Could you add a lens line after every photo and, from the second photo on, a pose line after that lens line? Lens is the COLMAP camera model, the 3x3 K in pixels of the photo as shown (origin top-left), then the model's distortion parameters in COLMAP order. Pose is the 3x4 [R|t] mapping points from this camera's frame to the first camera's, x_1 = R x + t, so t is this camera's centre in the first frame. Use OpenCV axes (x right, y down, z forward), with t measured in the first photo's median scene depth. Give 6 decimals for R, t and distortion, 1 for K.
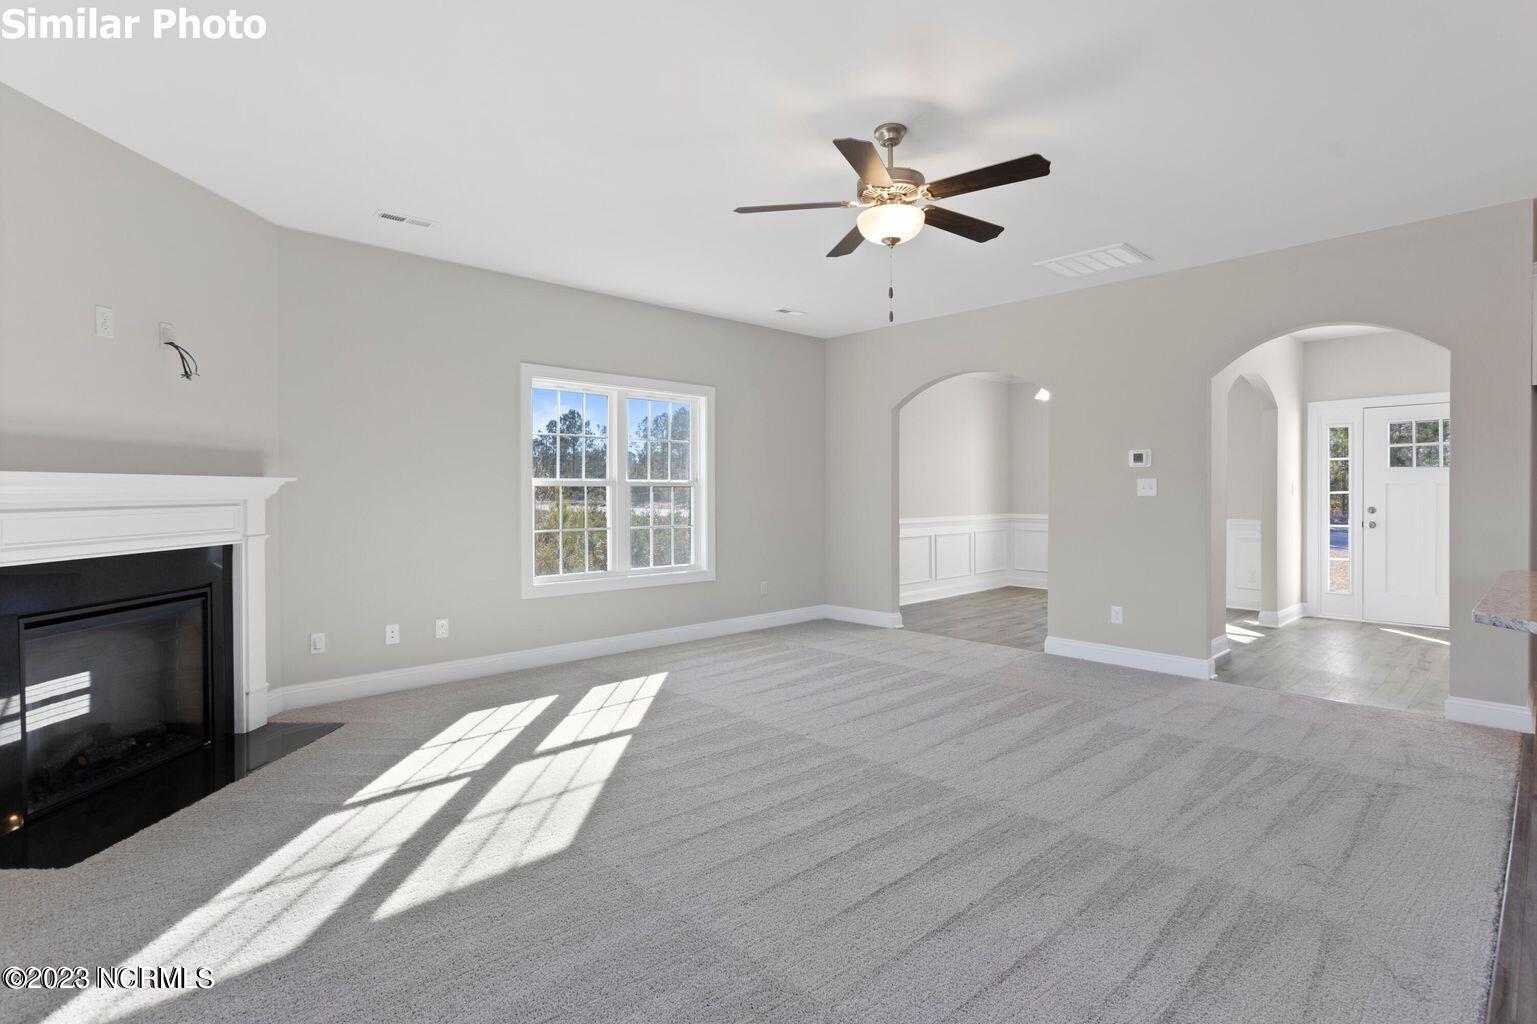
lens RADIAL K [[730.3, 0, 766.9], [0, 730.3, 493.6], [0, 0, 1]] dist [0.001806, 0.000165]
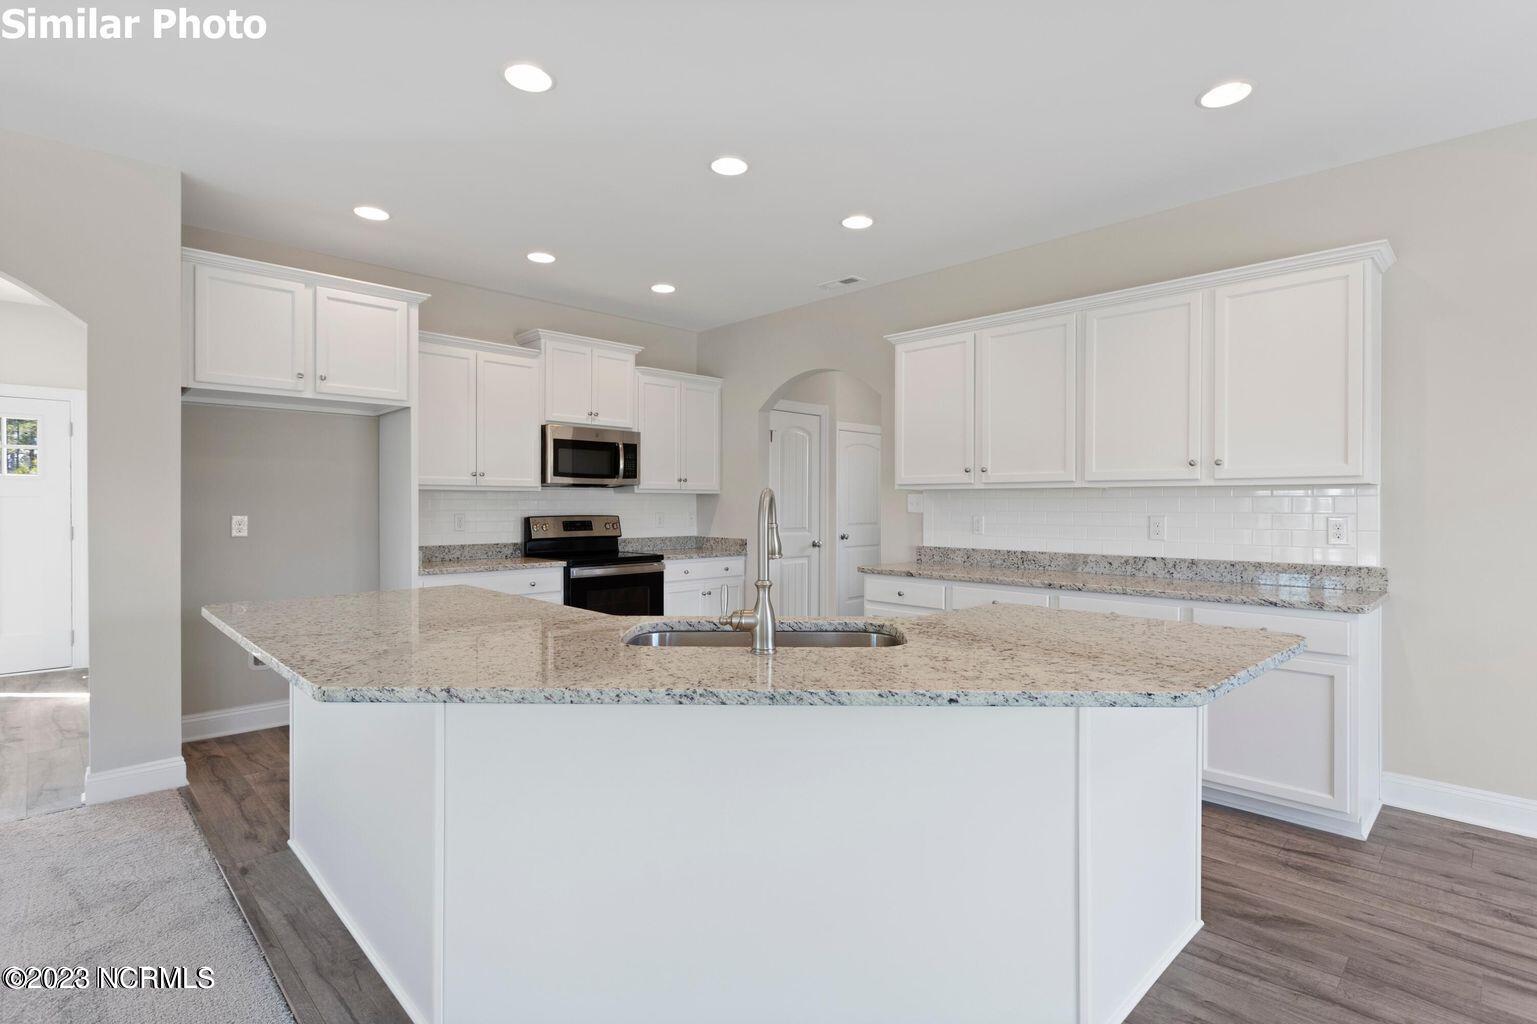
lens RADIAL K [[745.9, 0, 771.7], [0, 745.9, 499.2], [0, 0, 1]] dist [-0.001283, 0.000644]
pose [[-0.030095, 0.003595, 0.999541, 0.094318], [0.004380, 0.999984, -0.003465, -0.003199], [-0.999537, 0.004274, -0.030110, 0.222354]]
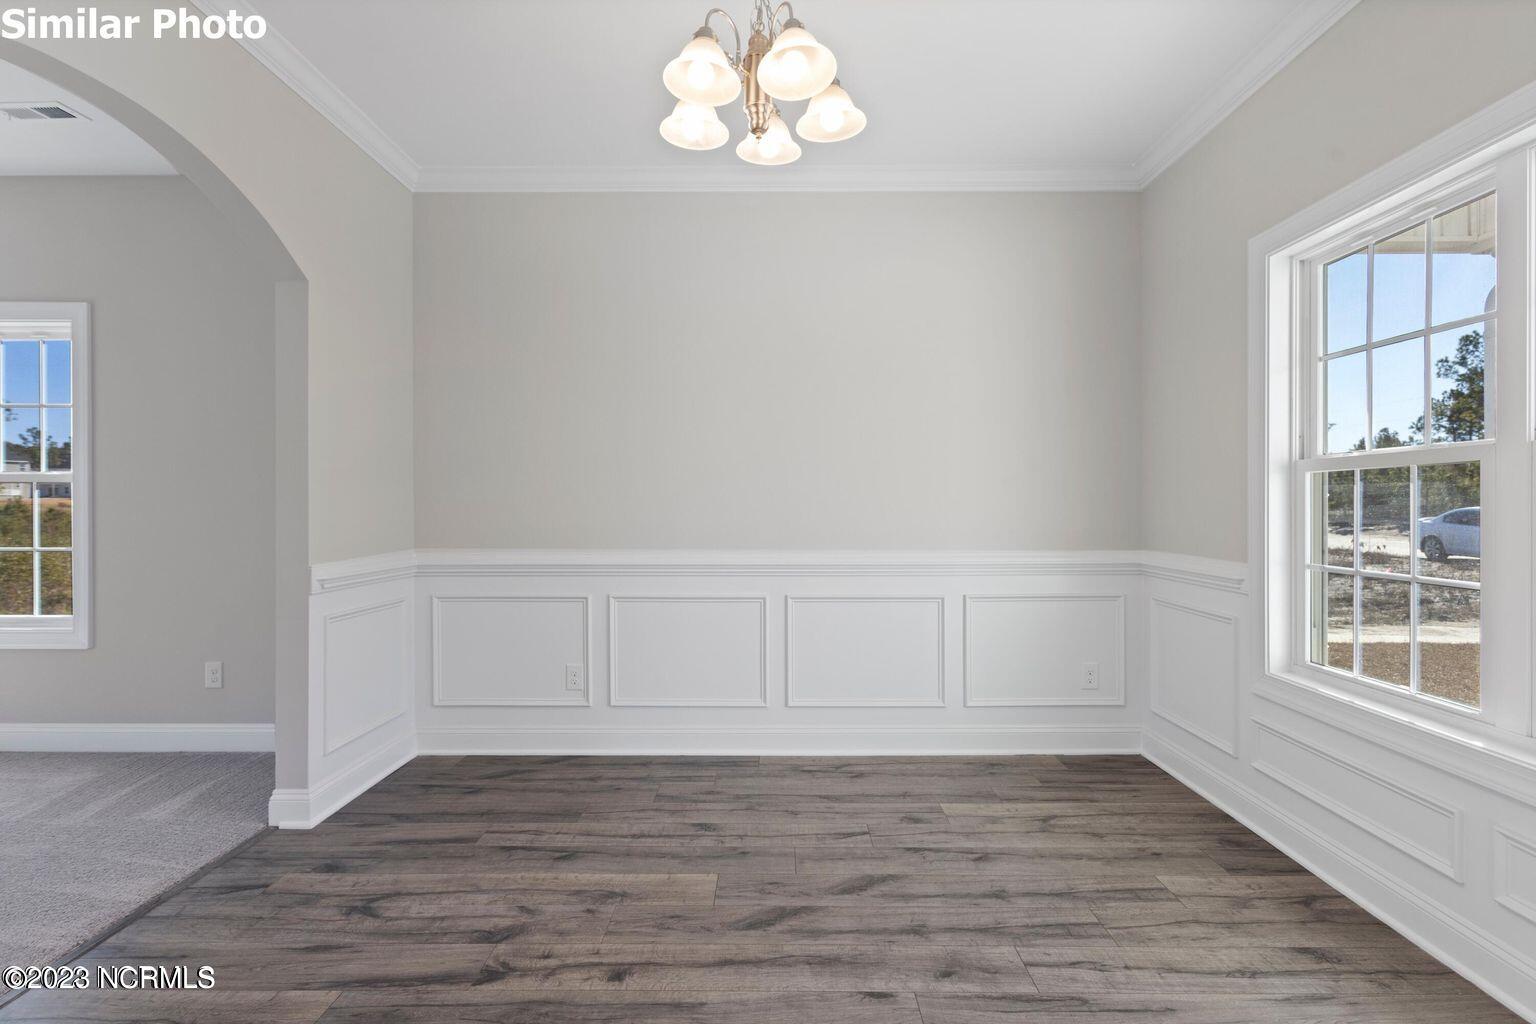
lens RADIAL K [[732.8, 0, 788.1], [0, 732.8, 512.2], [0, 0, 1]] dist [-0.003775, -0.000989]
pose [[0.729979, 0.004178, -0.683457, 0.853873], [-0.001449, 0.999989, 0.004566, 0.014049], [0.683468, -0.002343, 0.729977, 1.191436]]
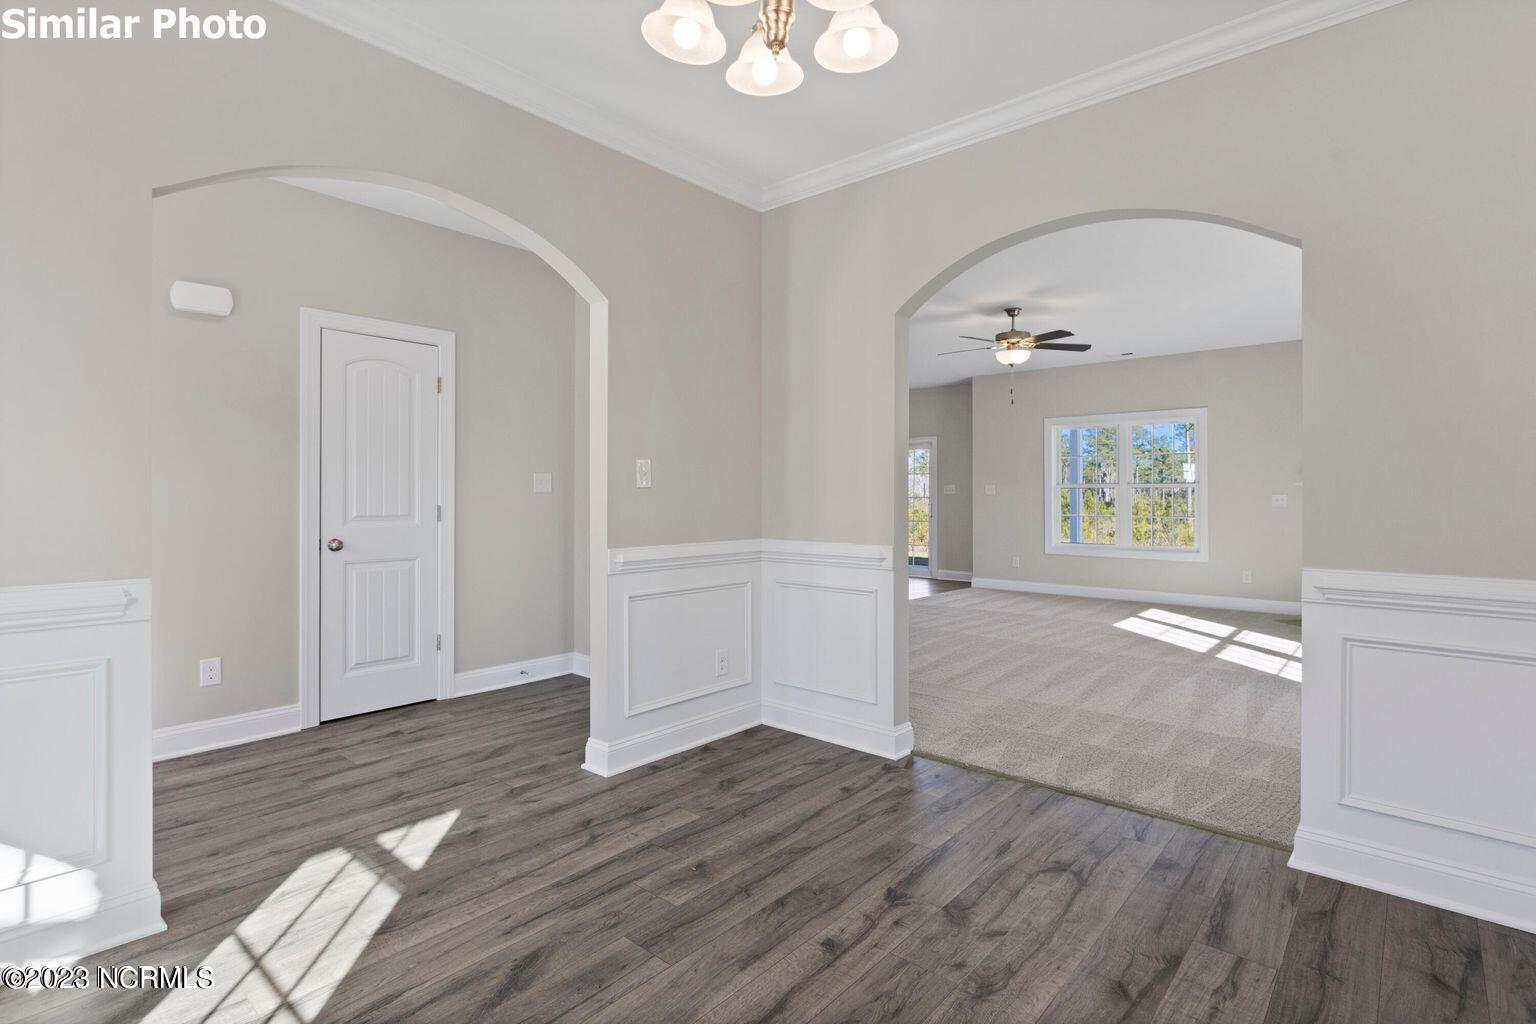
lens RADIAL K [[729.8, 0, 766.4], [0, 729.8, 493.6], [0, 0, 1]] dist [0.001806, 0.000165]
pose [[-0.995284, -0.002864, -0.096961, 0.623487], [-0.002766, 0.999996, -0.001144, 0.009962], [0.096964, -0.000870, -0.995288, 1.757885]]
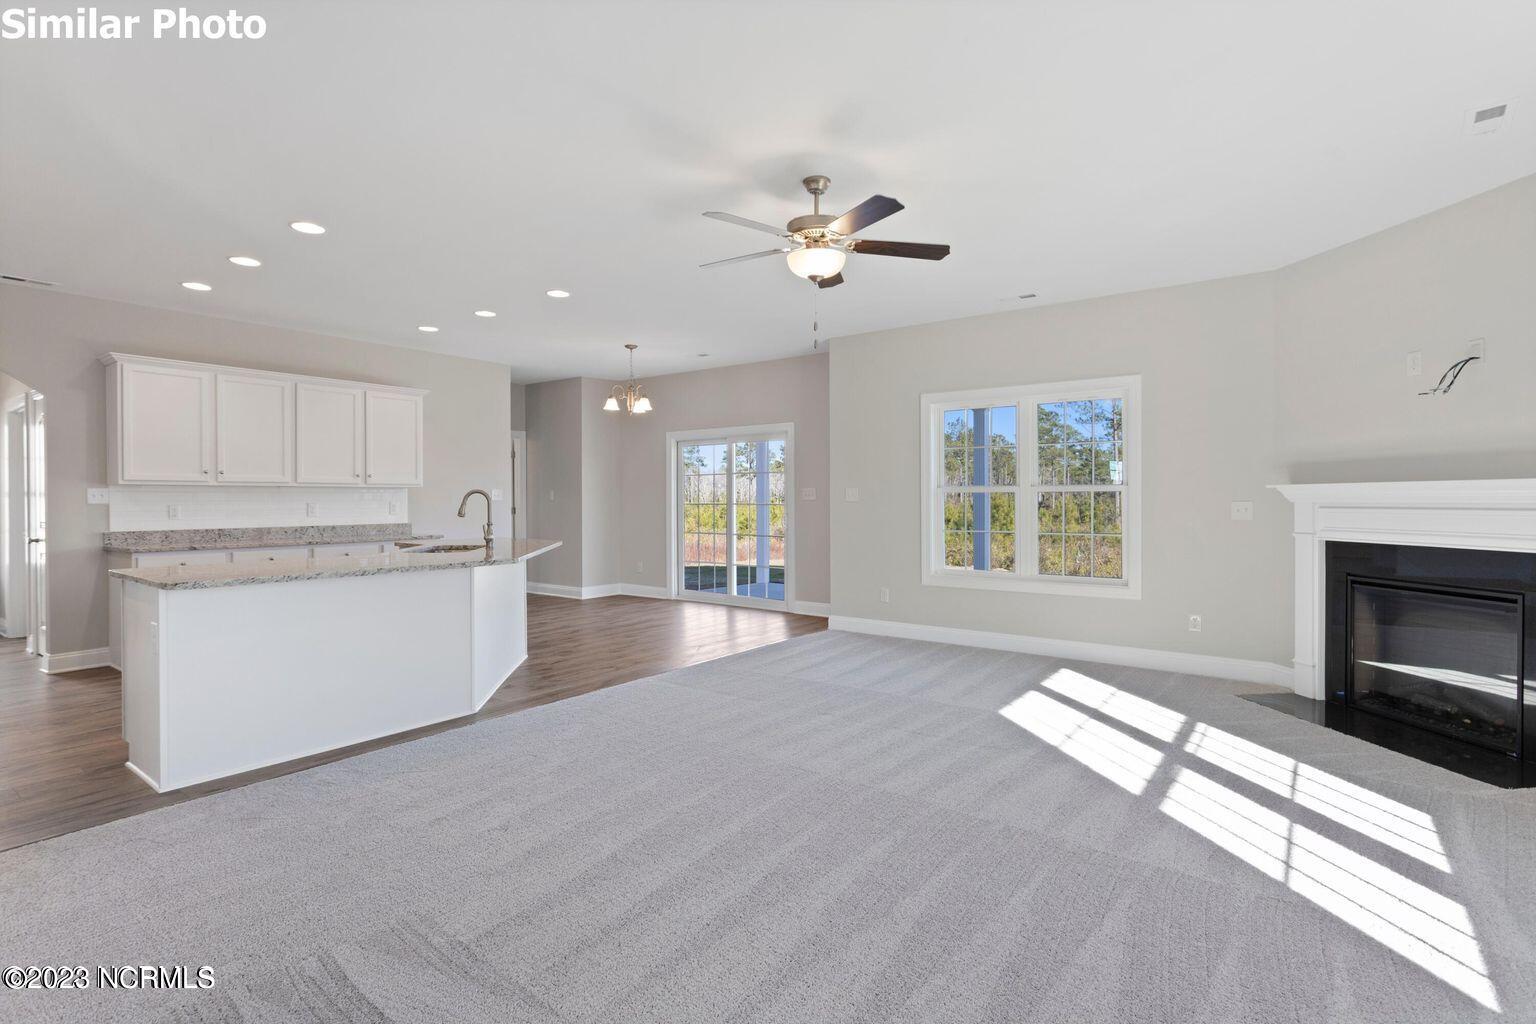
lens RADIAL K [[745.4, 0, 771.2], [0, 745.4, 499.2], [0, 0, 1]] dist [-0.001283, 0.000644]
pose [[-0.982595, 0.000220, -0.185762, 0.271793], [-0.000762, 0.999986, 0.005211, -0.001733], [0.185760, 0.005262, -0.982581, 1.272287]]
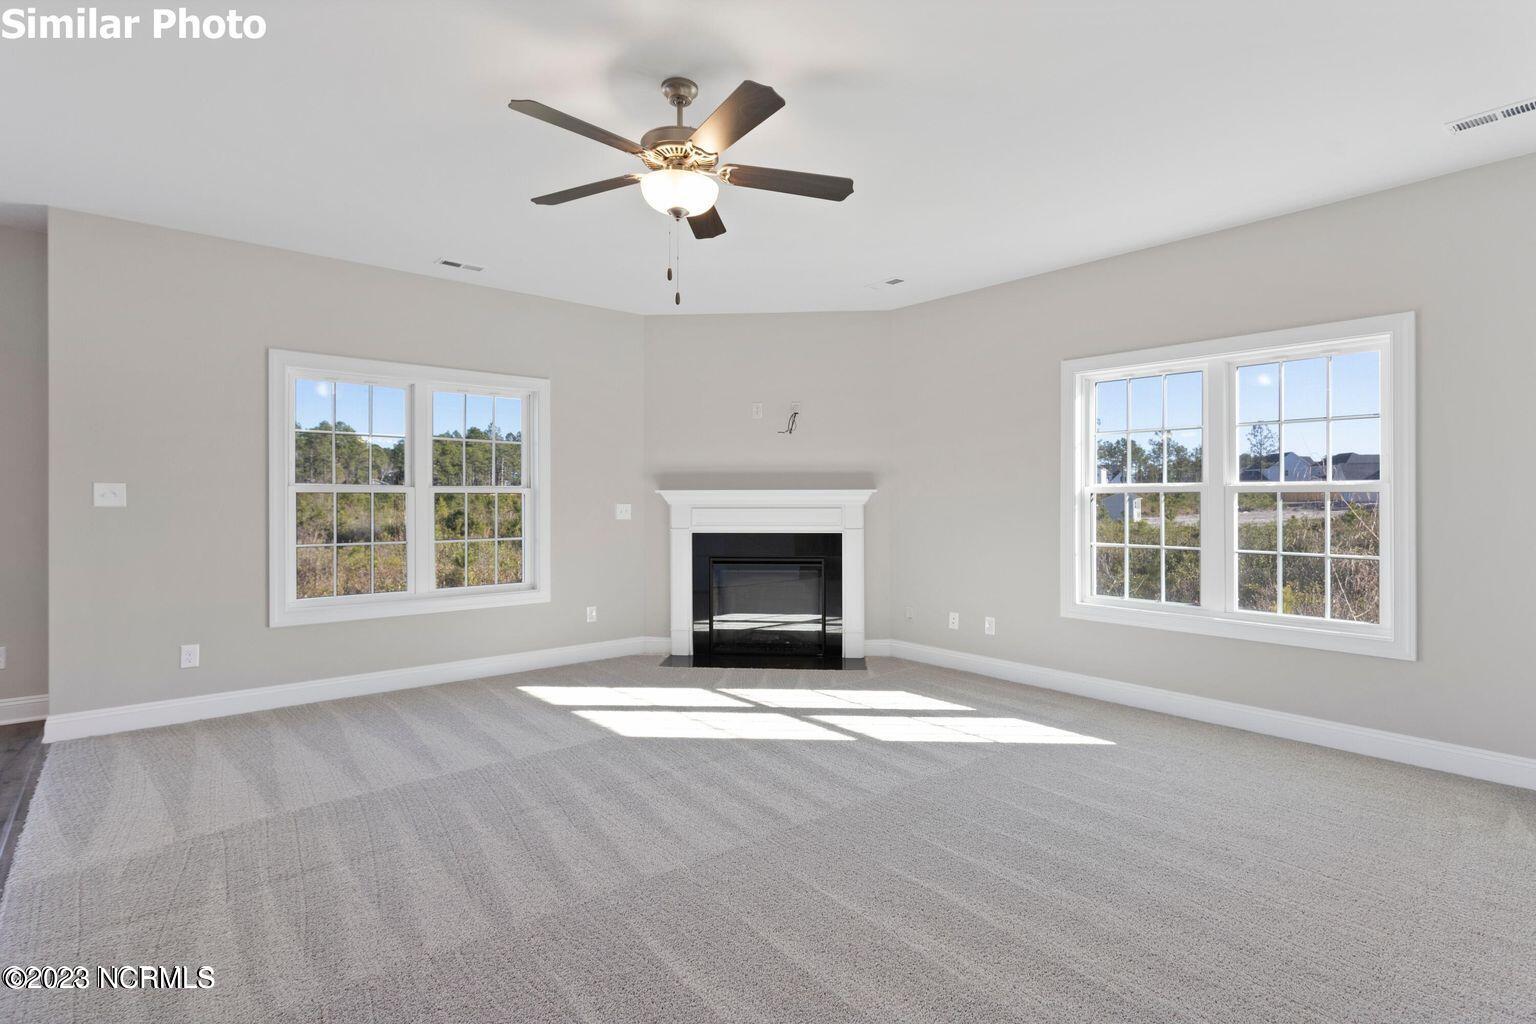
lens RADIAL K [[745.4, 0, 771.2], [0, 745.4, 499.2], [0, 0, 1]] dist [-0.001283, 0.000644]
pose [[-0.041857, -0.001700, -0.999122, 0.625411], [-0.004066, 0.999991, -0.001531, -0.000190], [0.999115, 0.003998, -0.041864, 0.675173]]
